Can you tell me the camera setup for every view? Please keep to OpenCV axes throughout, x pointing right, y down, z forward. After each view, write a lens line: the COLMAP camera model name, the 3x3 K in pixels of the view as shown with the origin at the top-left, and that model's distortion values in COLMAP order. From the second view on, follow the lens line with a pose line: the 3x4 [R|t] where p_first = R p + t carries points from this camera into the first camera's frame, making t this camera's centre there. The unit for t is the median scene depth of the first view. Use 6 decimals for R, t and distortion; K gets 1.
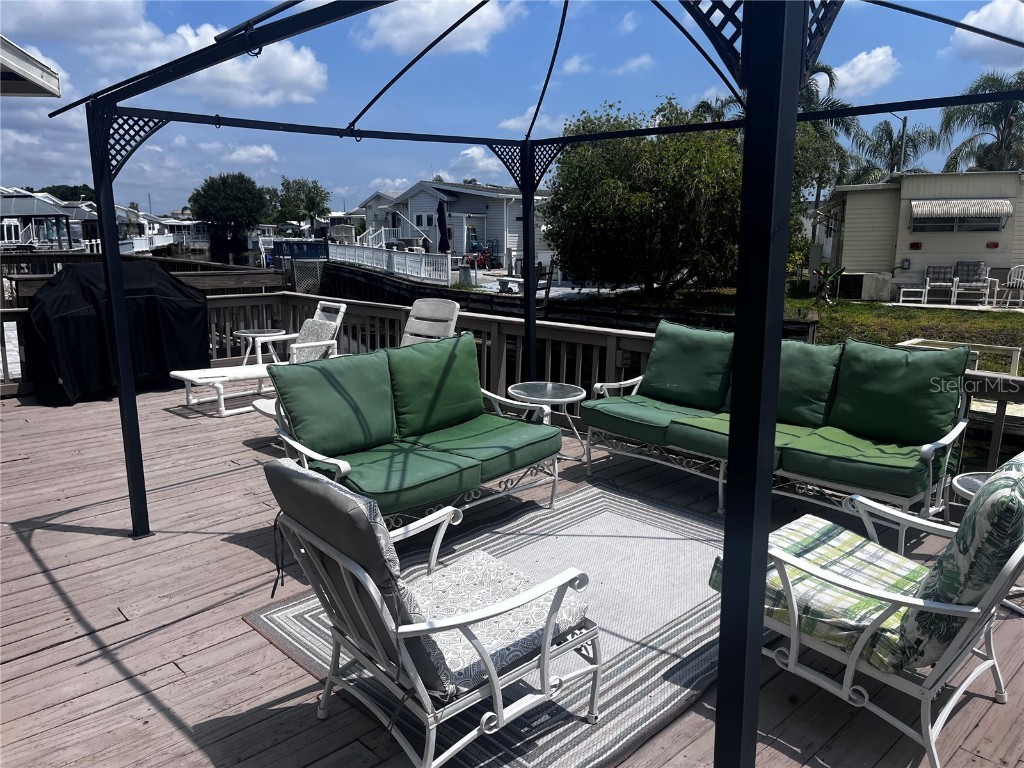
lens RADIAL K [[780.9, 0, 512.0], [0, 780.9, 384.0], [0, 0, 1]] dist [-0.001968, -0.002669]
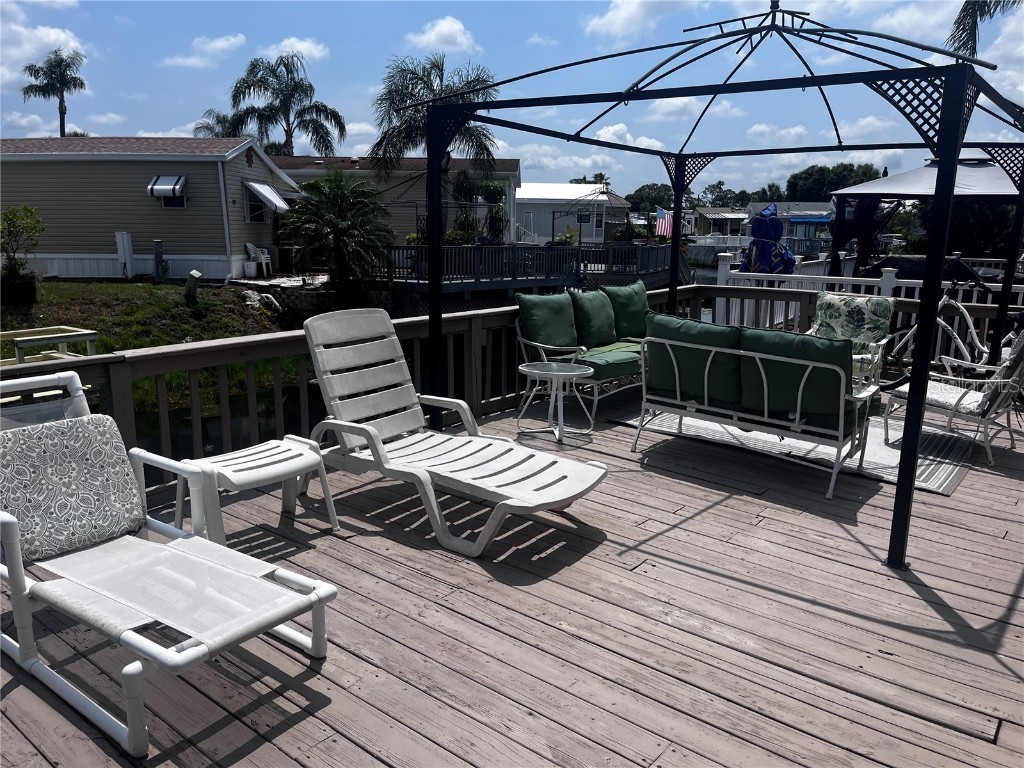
lens RADIAL K [[780.9, 0, 512.0], [0, 780.9, 384.0], [0, 0, 1]] dist [-0.001968, -0.002669]
pose [[-0.117138, -0.230164, 0.966076, -1.190604], [0.197325, 0.947984, 0.249779, -0.294723], [-0.973315, 0.219890, -0.065627, 1.394391]]
